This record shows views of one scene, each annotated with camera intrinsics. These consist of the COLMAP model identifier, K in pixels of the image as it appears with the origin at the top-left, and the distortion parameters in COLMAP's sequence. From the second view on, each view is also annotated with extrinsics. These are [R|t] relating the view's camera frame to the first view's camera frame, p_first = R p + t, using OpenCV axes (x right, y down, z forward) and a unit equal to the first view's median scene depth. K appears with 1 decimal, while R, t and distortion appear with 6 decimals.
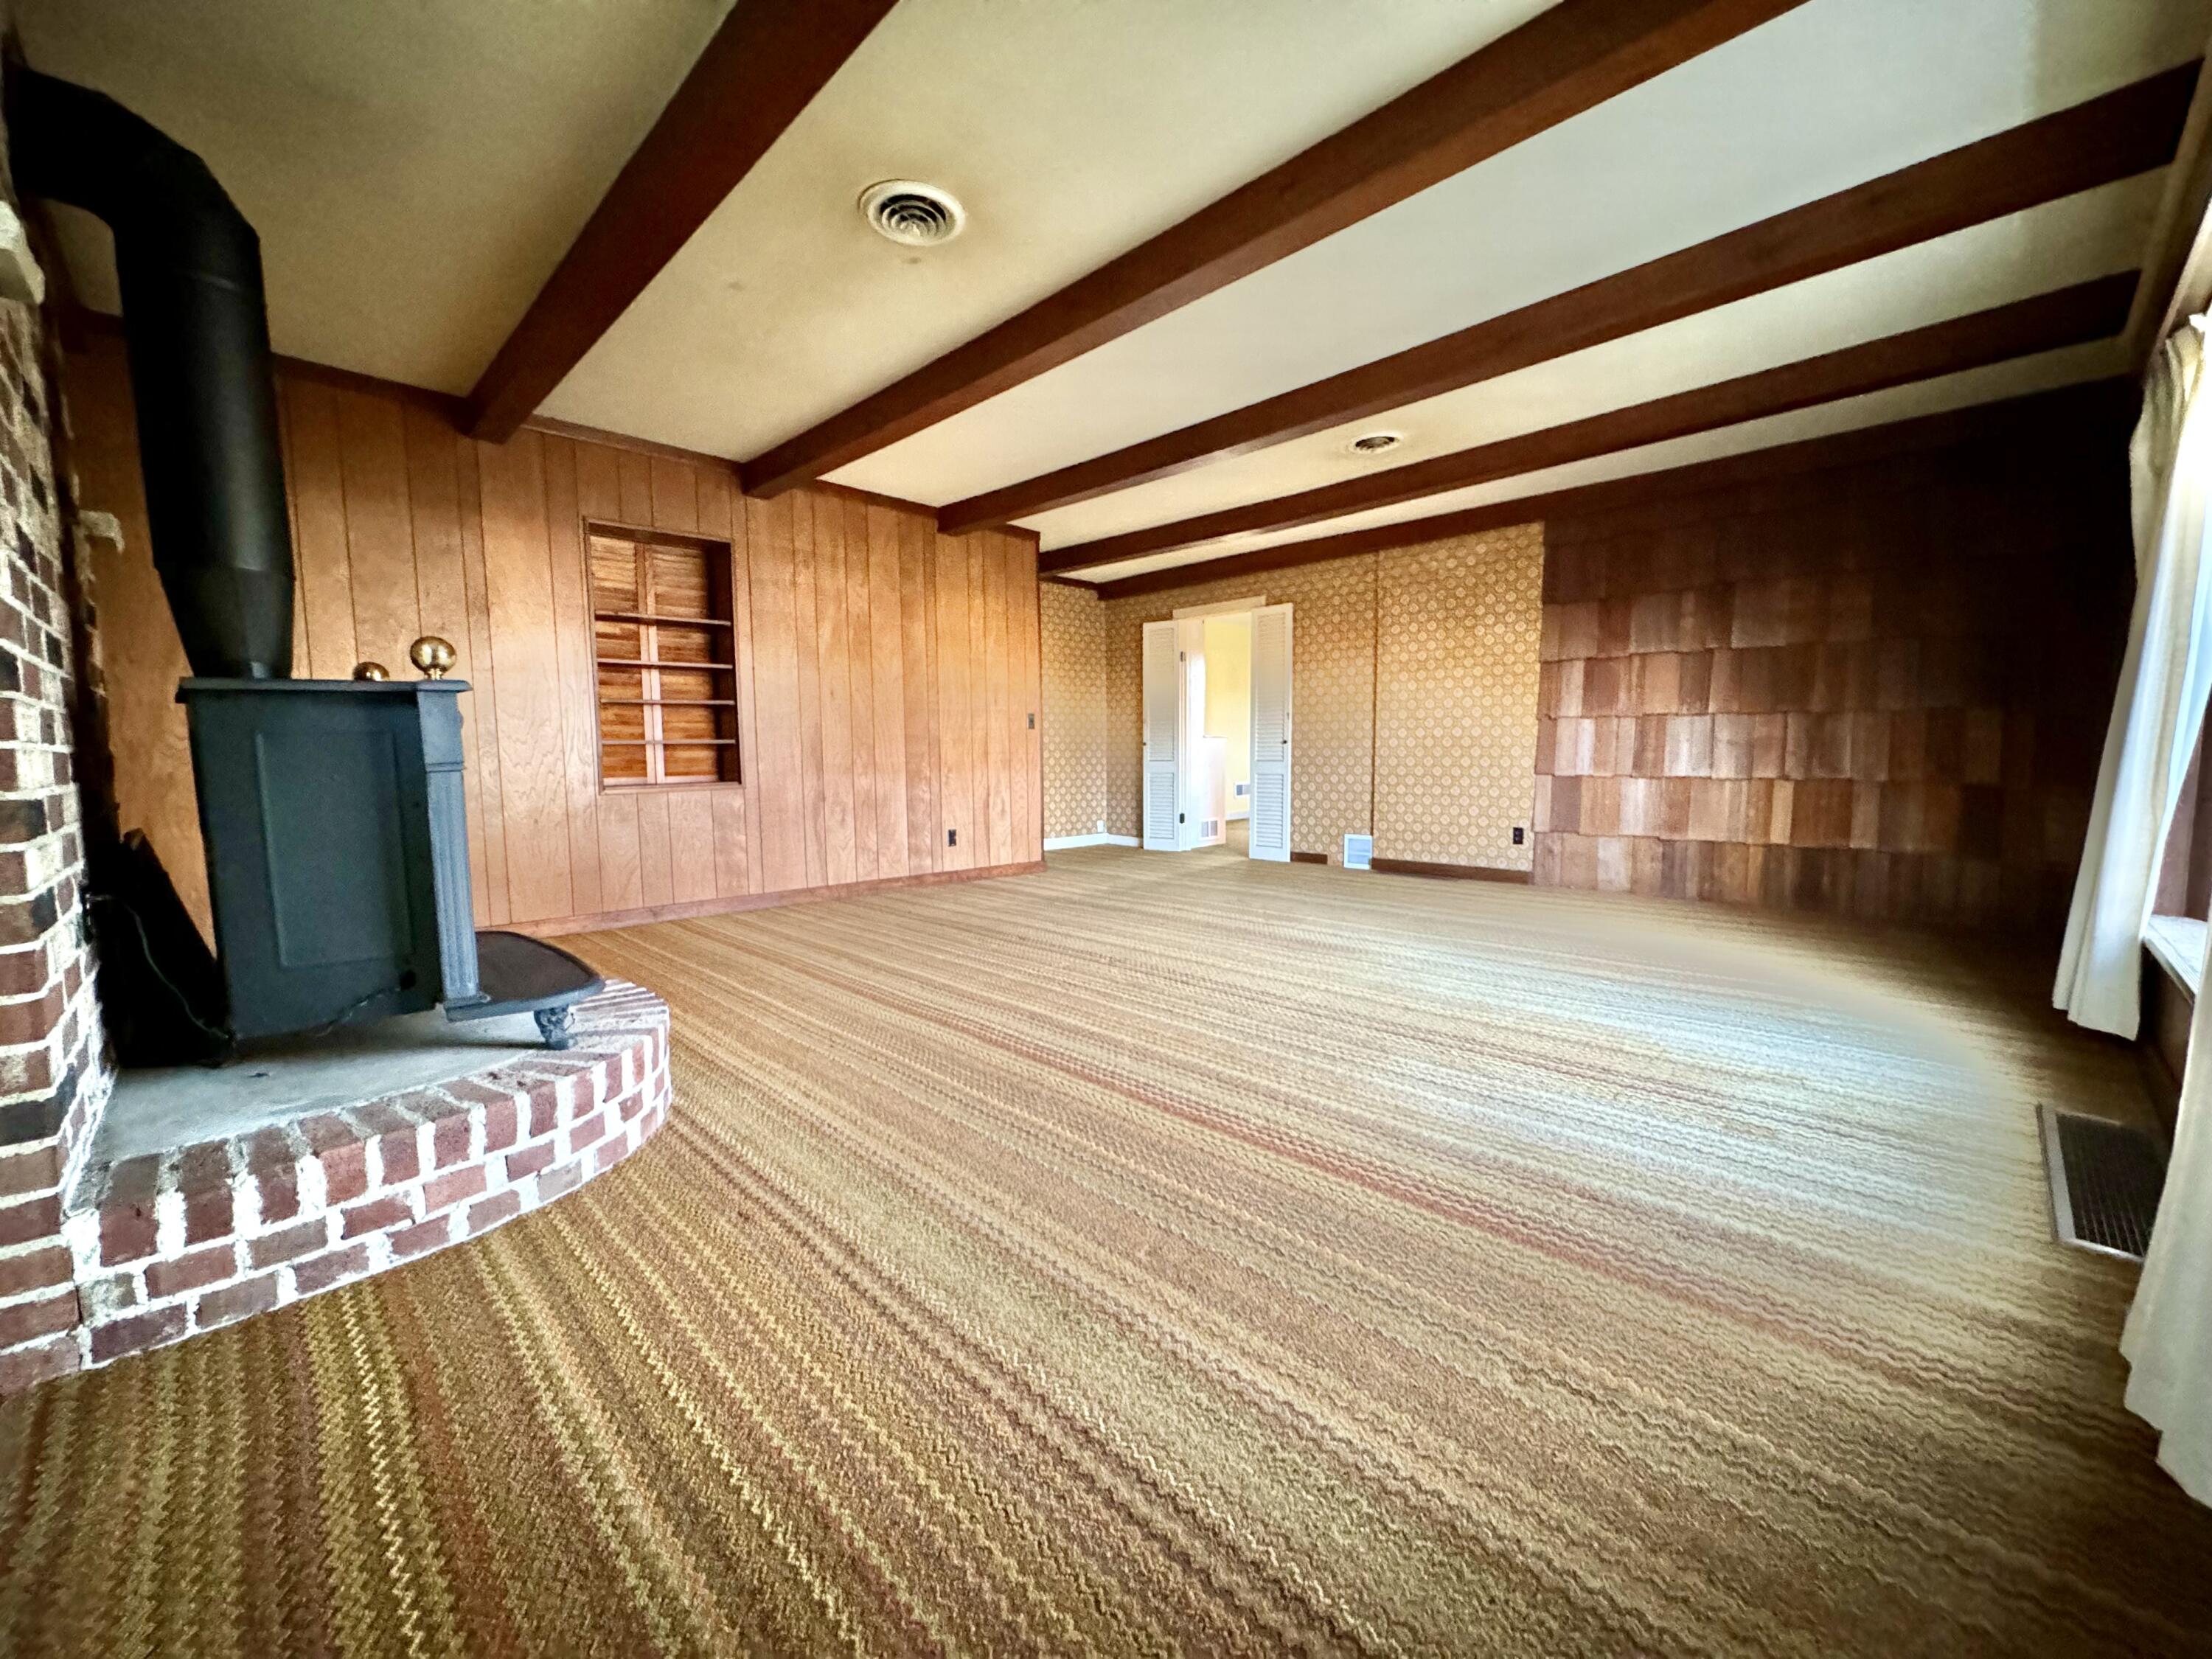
lens RADIAL K [[879.3, 0, 1106.0], [0, 879.3, 829.5], [0, 0, 1]] dist [-0.001284, 0.000031]
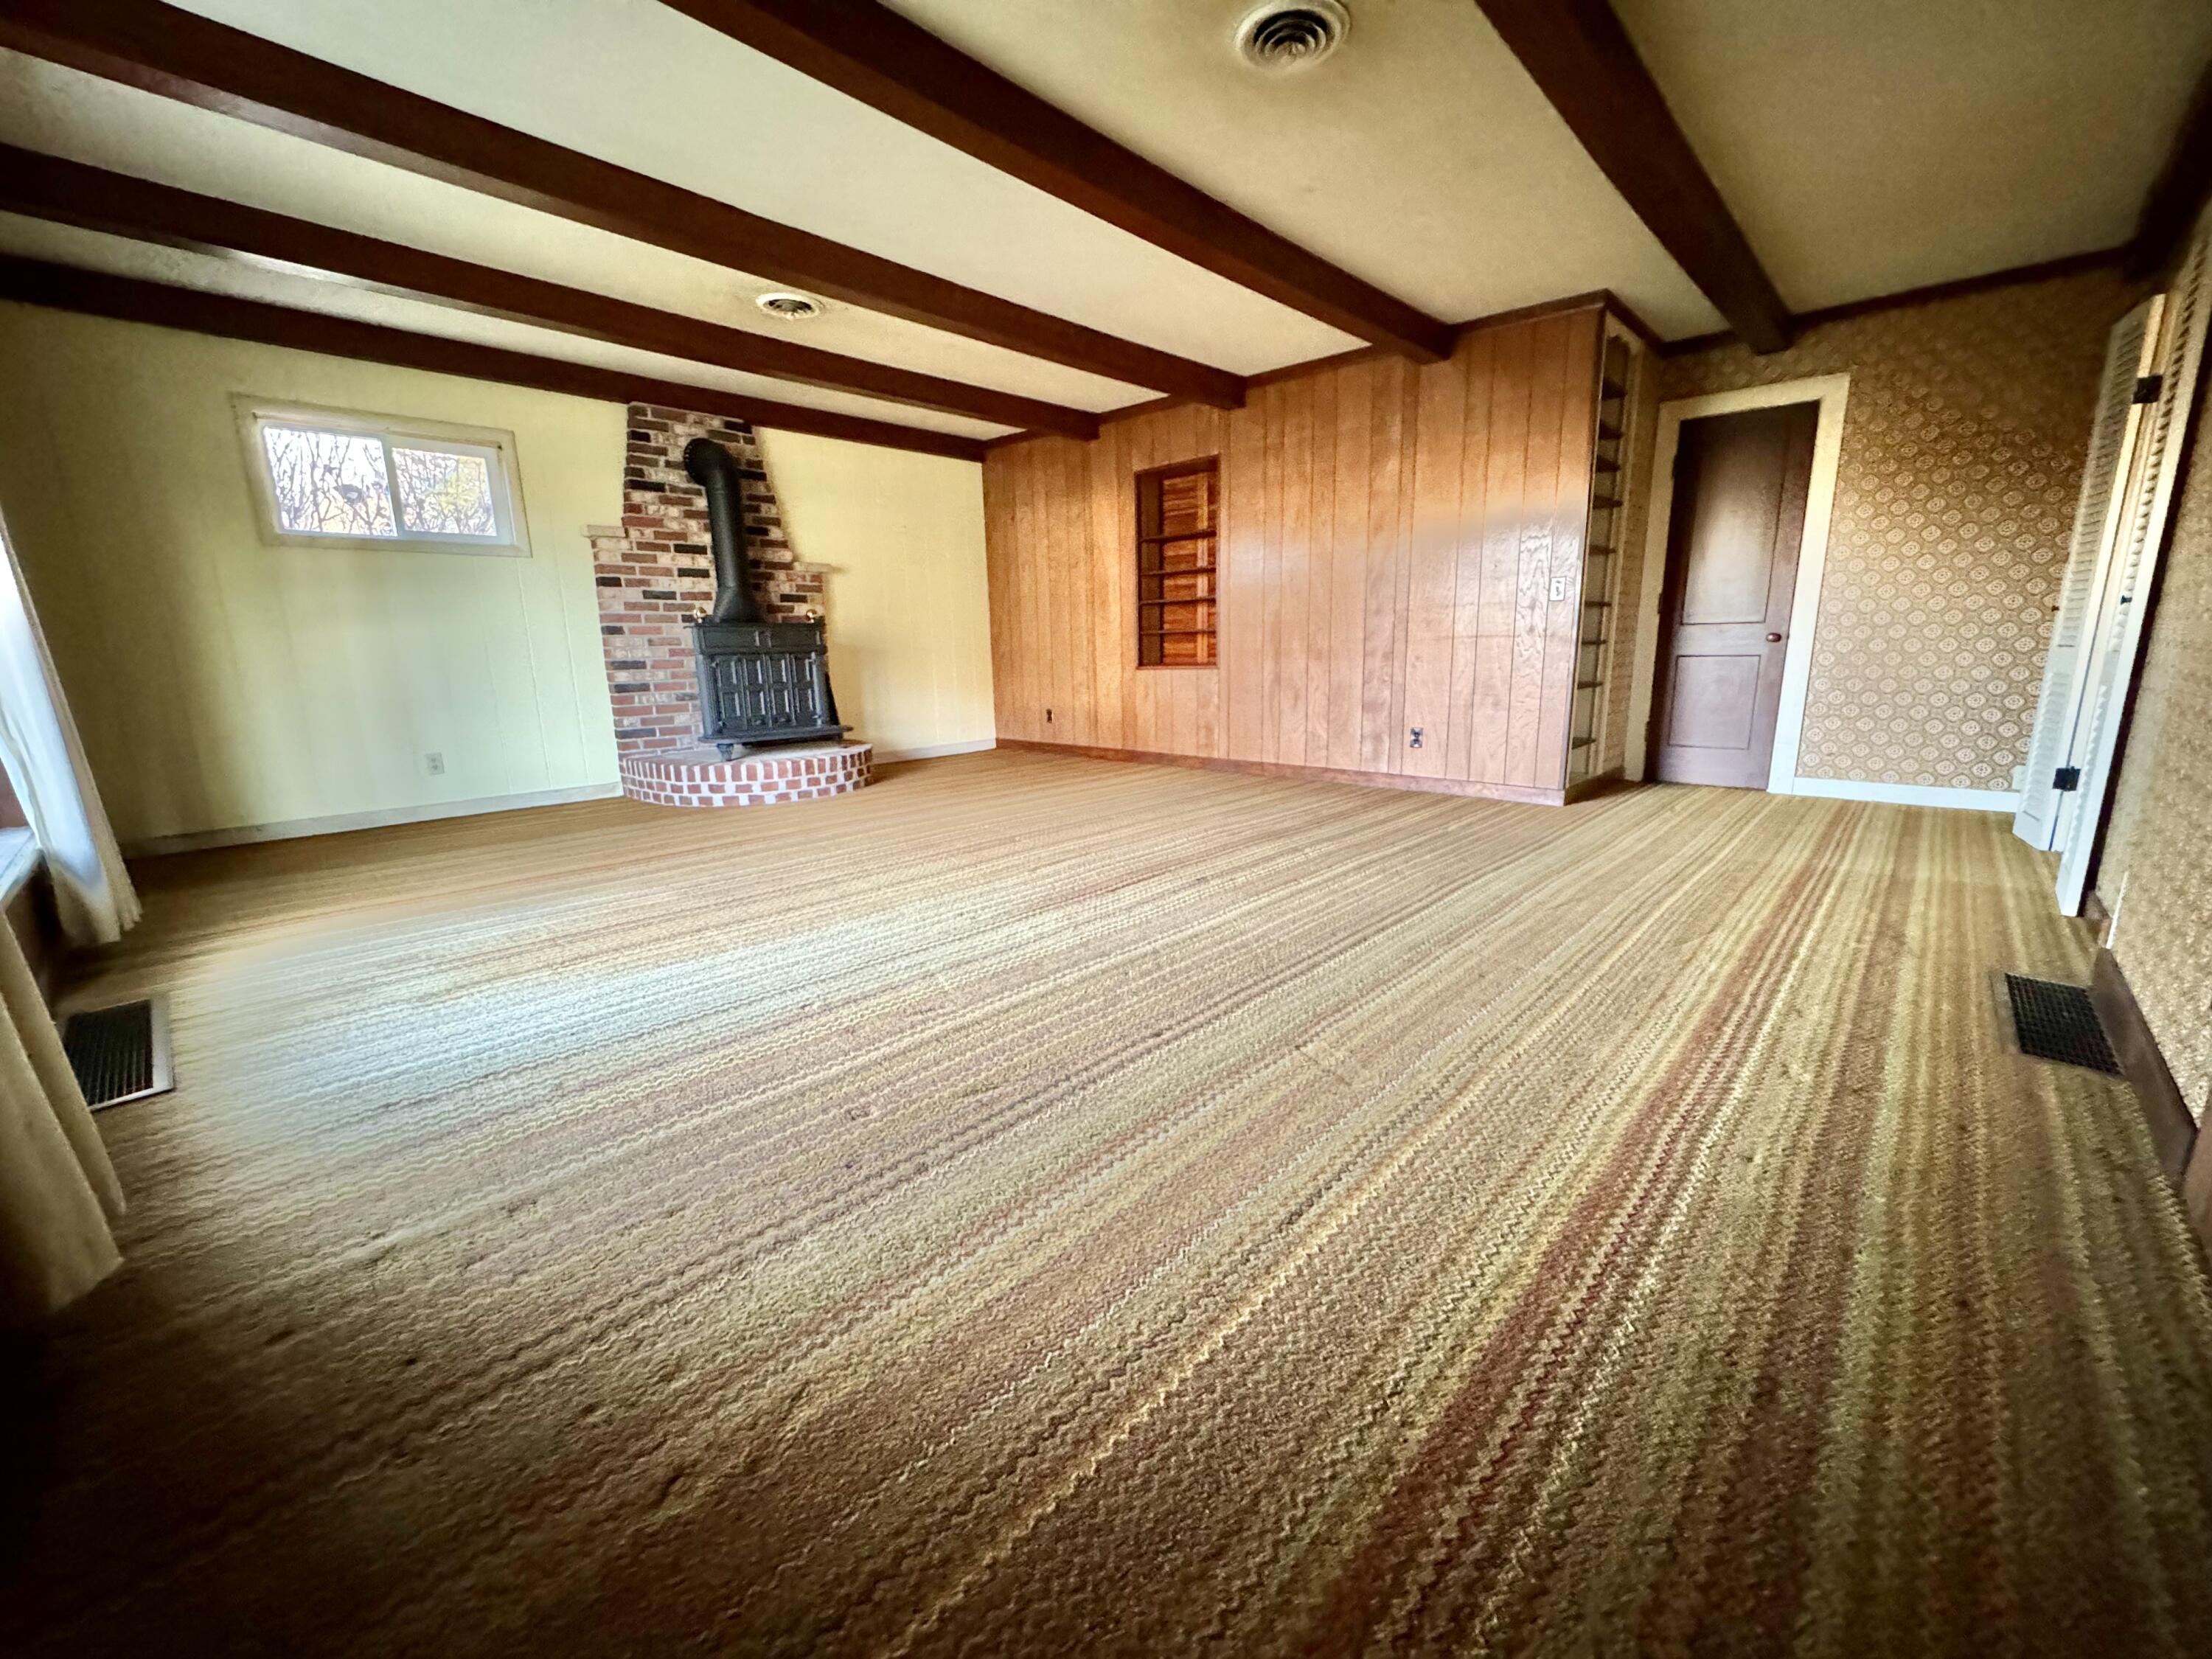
lens RADIAL K [[879.3, 0, 1106.0], [0, 879.3, 829.5], [0, 0, 1]] dist [-0.001284, 0.000031]
pose [[0.045487, 0.213770, -0.975824, 1.273342], [-0.072182, 0.974985, 0.210222, -0.117843], [0.996354, 0.060875, 0.059780, 1.243916]]
